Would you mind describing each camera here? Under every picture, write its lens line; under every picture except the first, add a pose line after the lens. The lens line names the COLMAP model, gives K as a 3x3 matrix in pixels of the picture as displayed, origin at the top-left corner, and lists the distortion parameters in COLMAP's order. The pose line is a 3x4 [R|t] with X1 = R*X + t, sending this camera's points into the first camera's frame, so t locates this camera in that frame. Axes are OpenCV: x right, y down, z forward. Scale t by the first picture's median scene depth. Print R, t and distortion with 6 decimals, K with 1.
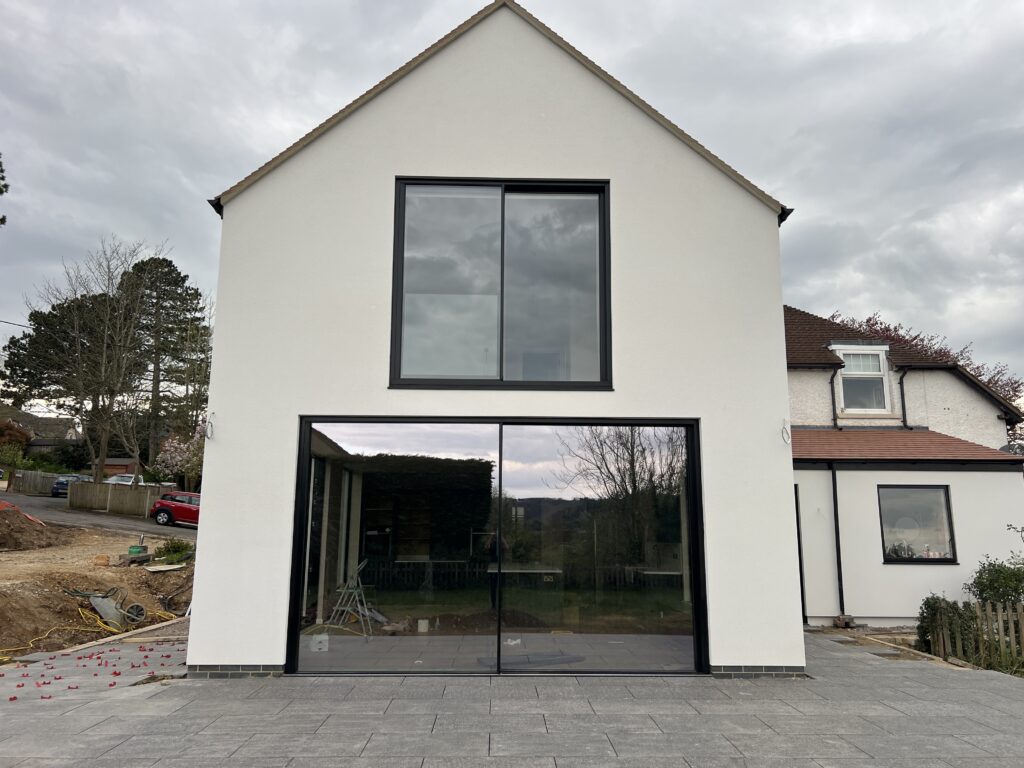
lens RADIAL K [[770.4, 0, 512.0], [0, 770.4, 384.0], [0, 0, 1]] dist [0.010747, 0.001206]
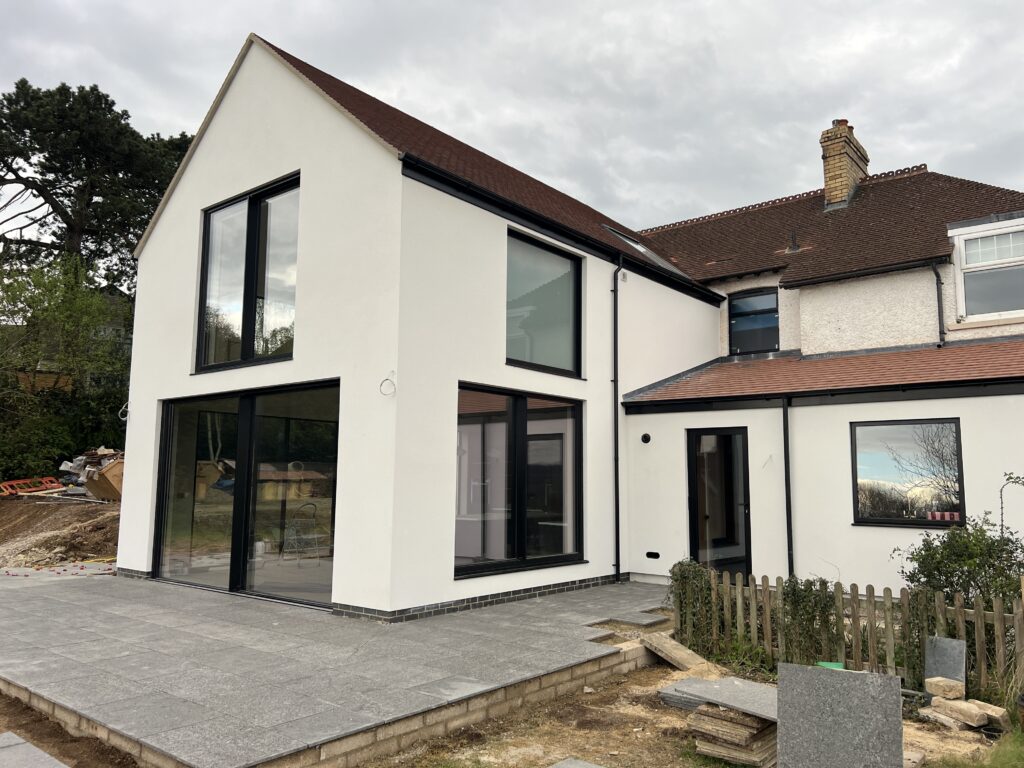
lens RADIAL K [[771.0, 0, 511.3], [0, 771.0, 388.8], [0, 0, 1]] dist [0.008671, 0.002725]
pose [[0.759947, -0.077906, -0.645300, 0.577672], [0.117636, 0.992881, 0.018667, 0.036388], [0.639252, -0.090097, 0.763702, 0.173618]]
